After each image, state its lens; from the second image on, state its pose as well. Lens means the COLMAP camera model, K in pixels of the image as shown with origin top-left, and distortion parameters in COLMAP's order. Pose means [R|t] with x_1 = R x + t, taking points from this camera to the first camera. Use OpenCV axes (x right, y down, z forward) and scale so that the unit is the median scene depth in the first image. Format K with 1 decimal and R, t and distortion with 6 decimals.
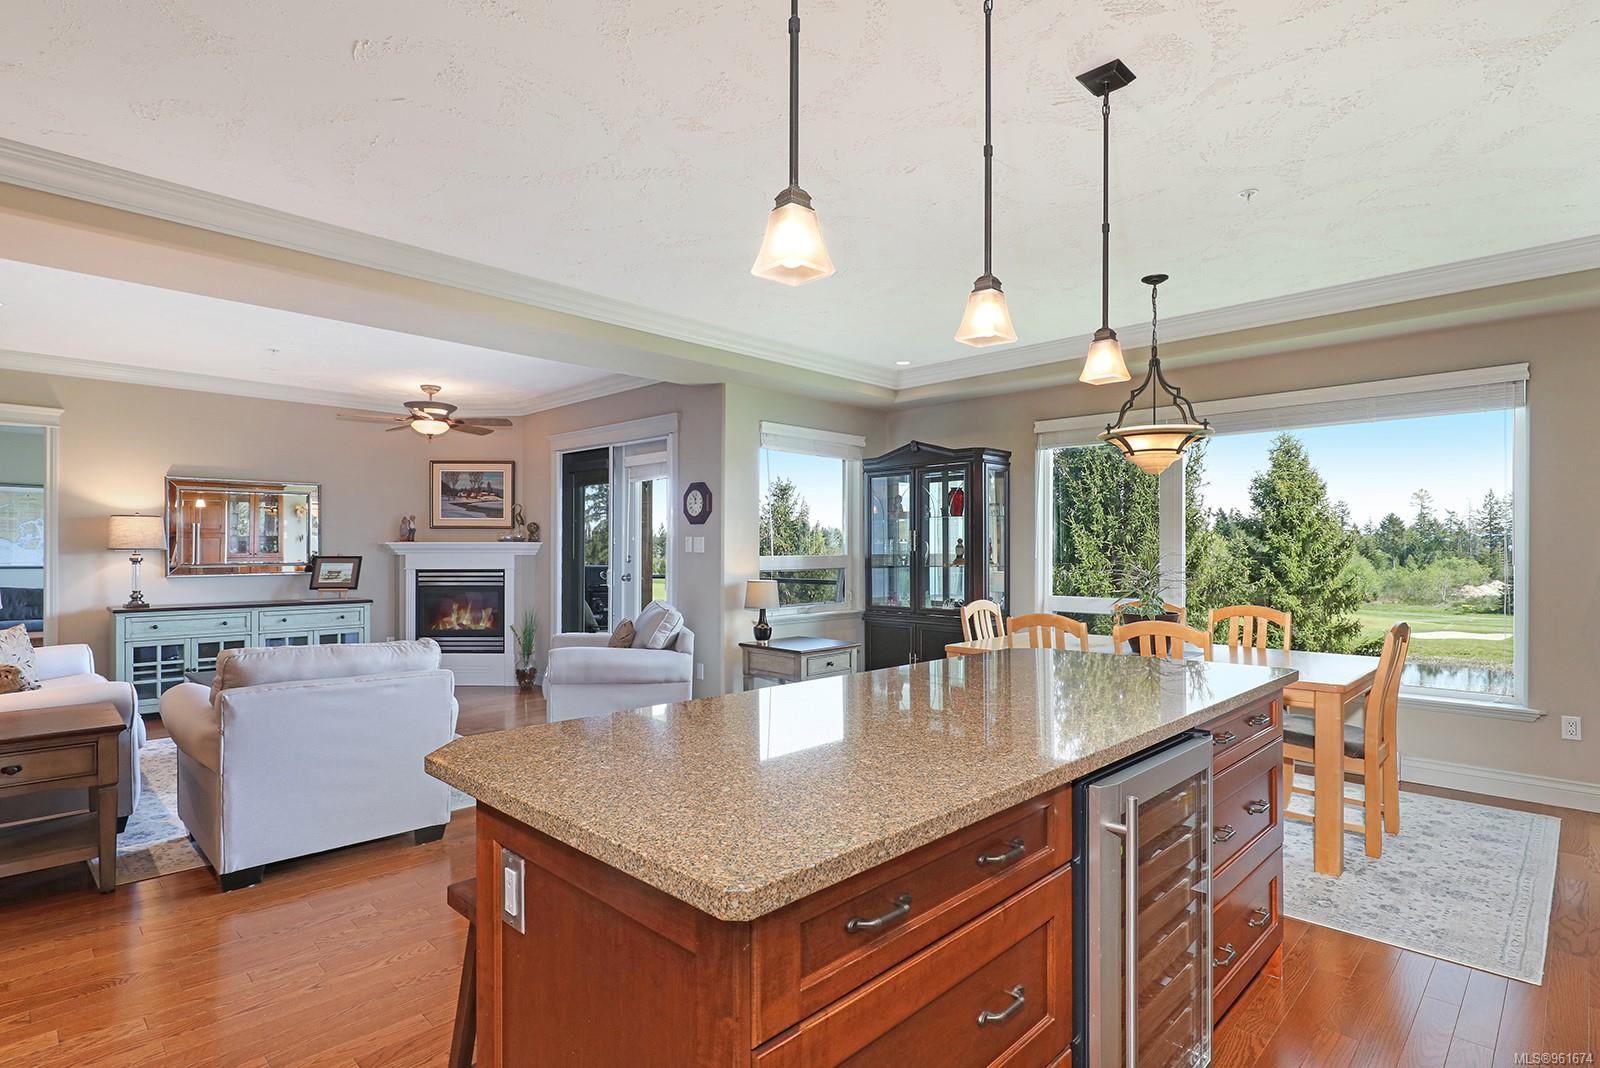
lens RADIAL K [[821.1, 0, 803.9], [0, 821.1, 550.6], [0, 0, 1]] dist [-0.000523, 0.001652]
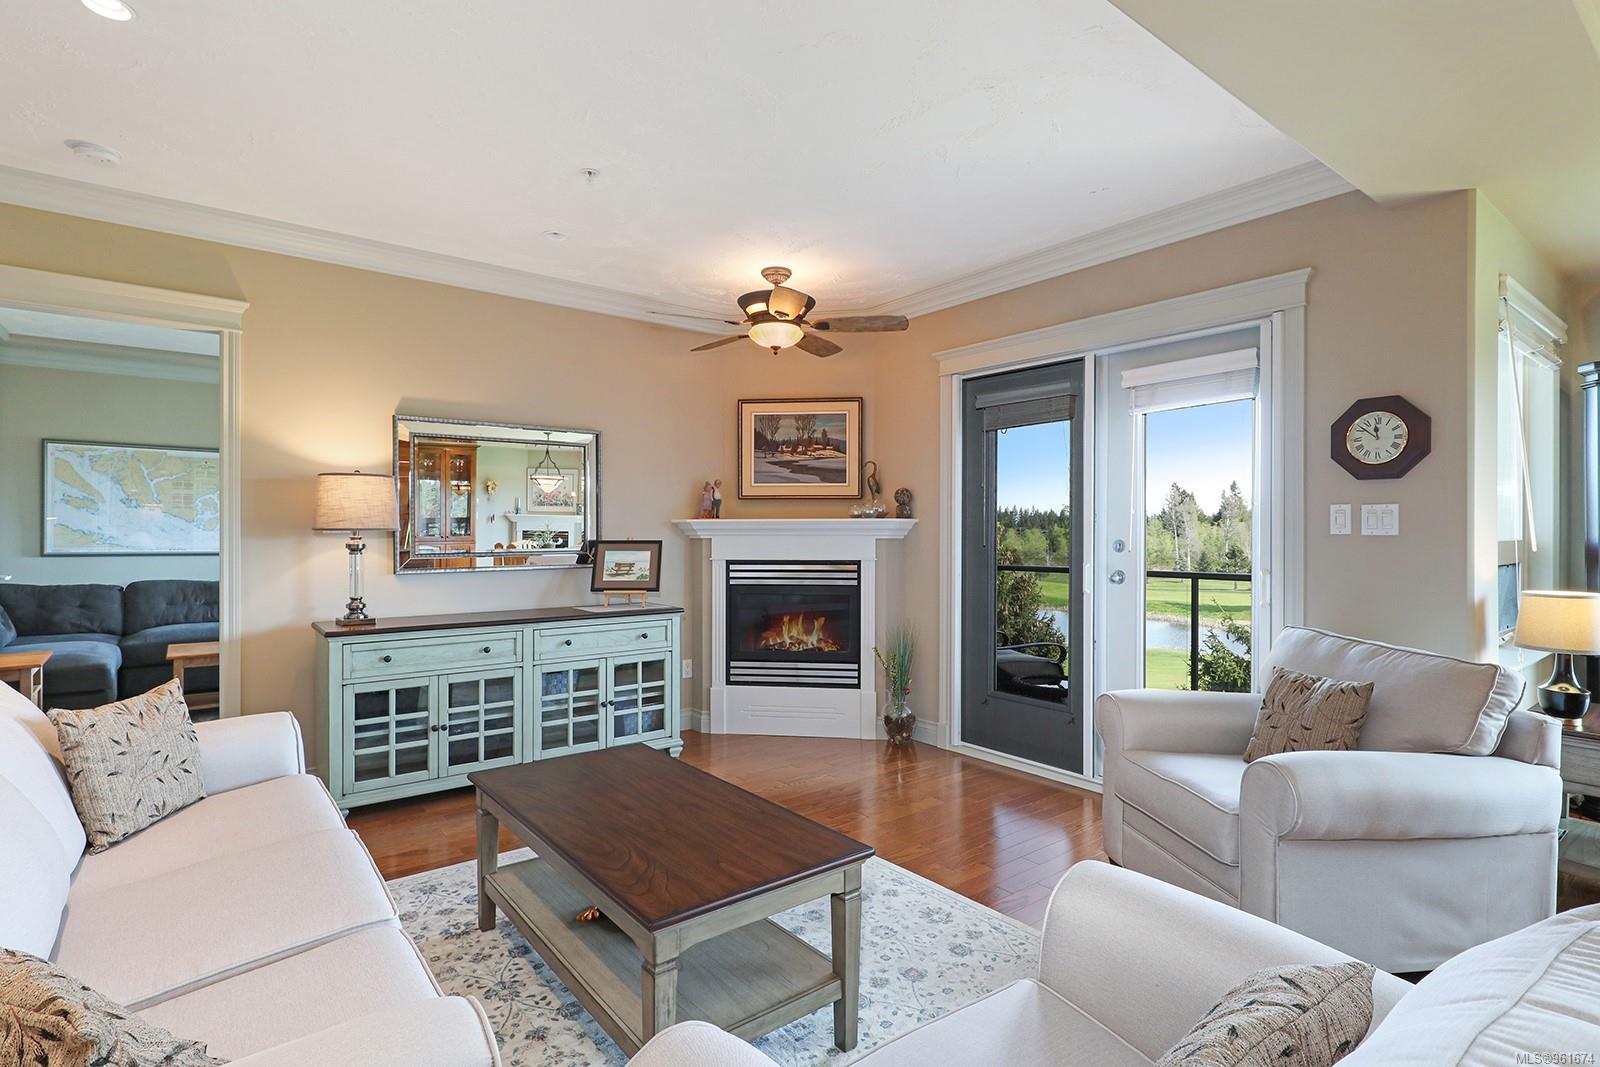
lens RADIAL K [[788.4, 0, 799.5], [0, 788.4, 535.3], [0, 0, 1]] dist [0.002879, -0.000817]
pose [[0.992575, -0.000374, -0.121630, -0.364249], [0.000796, 0.999994, 0.003420, 0.000547], [0.121627, -0.003491, 0.992570, 0.402034]]
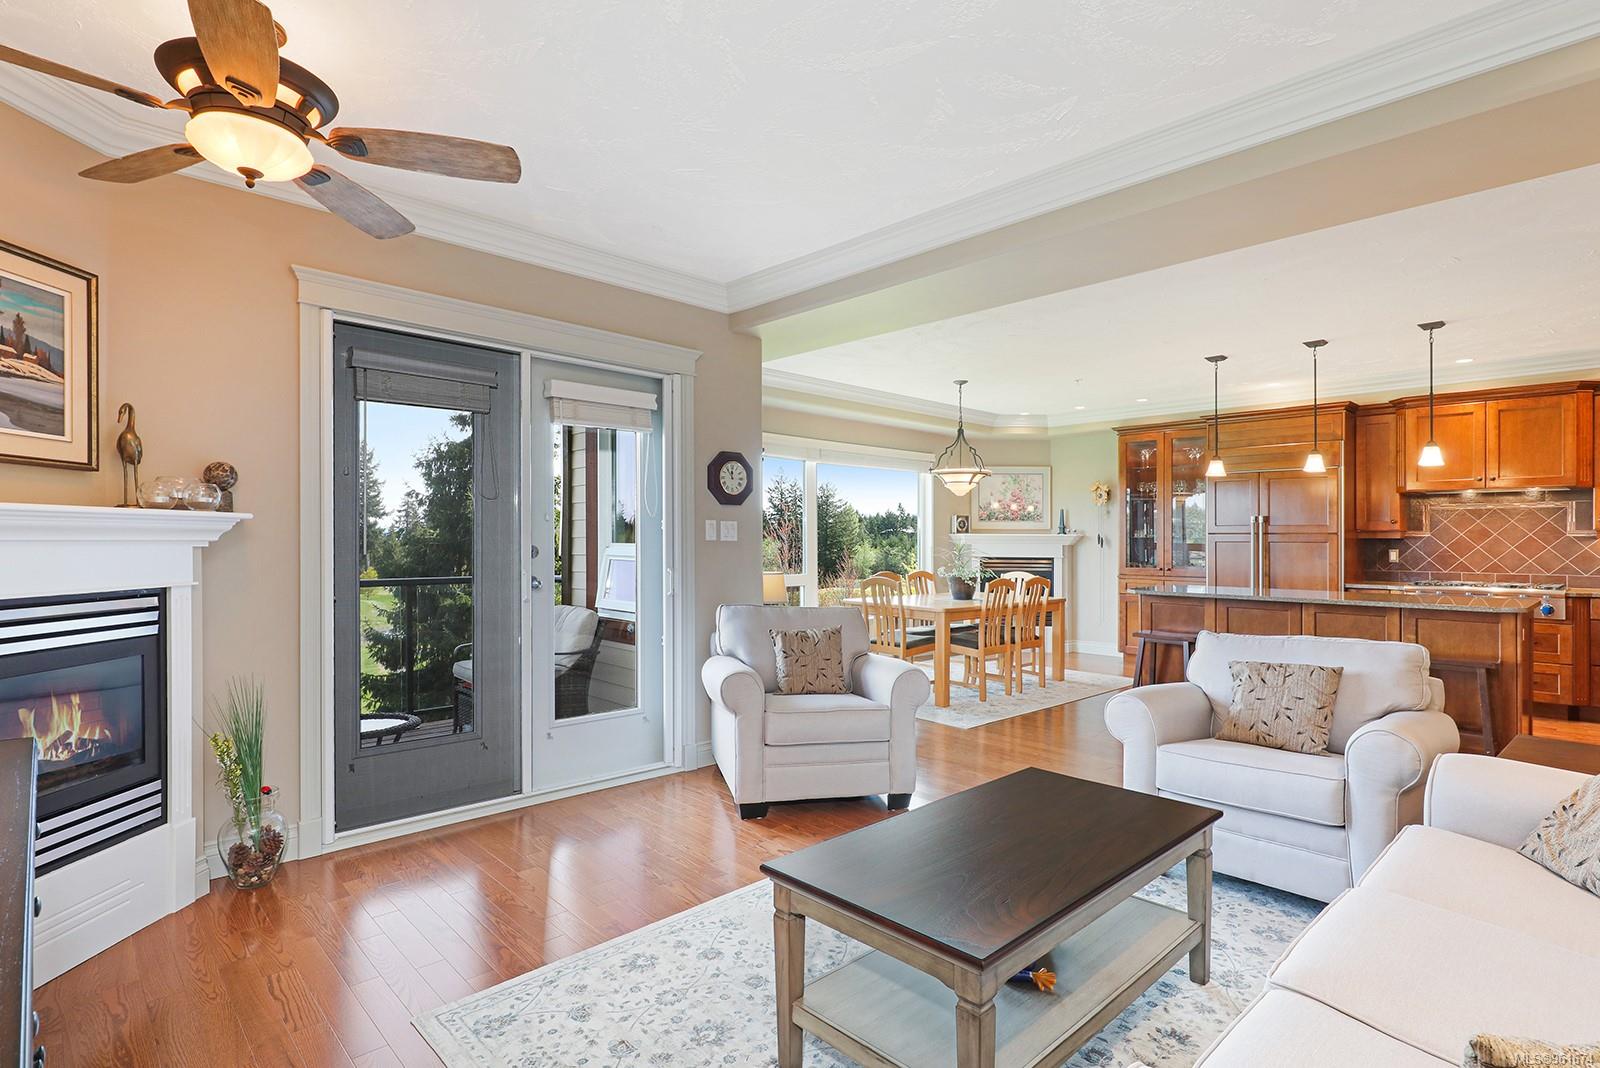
lens RADIAL K [[788.4, 0, 808.7], [0, 788.4, 545.7], [0, 0, 1]] dist [0.002879, -0.000817]
pose [[0.027248, -0.005957, 0.999611, -0.756583], [-0.001914, 0.999980, 0.006011, 0.002089], [-0.999627, -0.002077, 0.027236, 0.772200]]
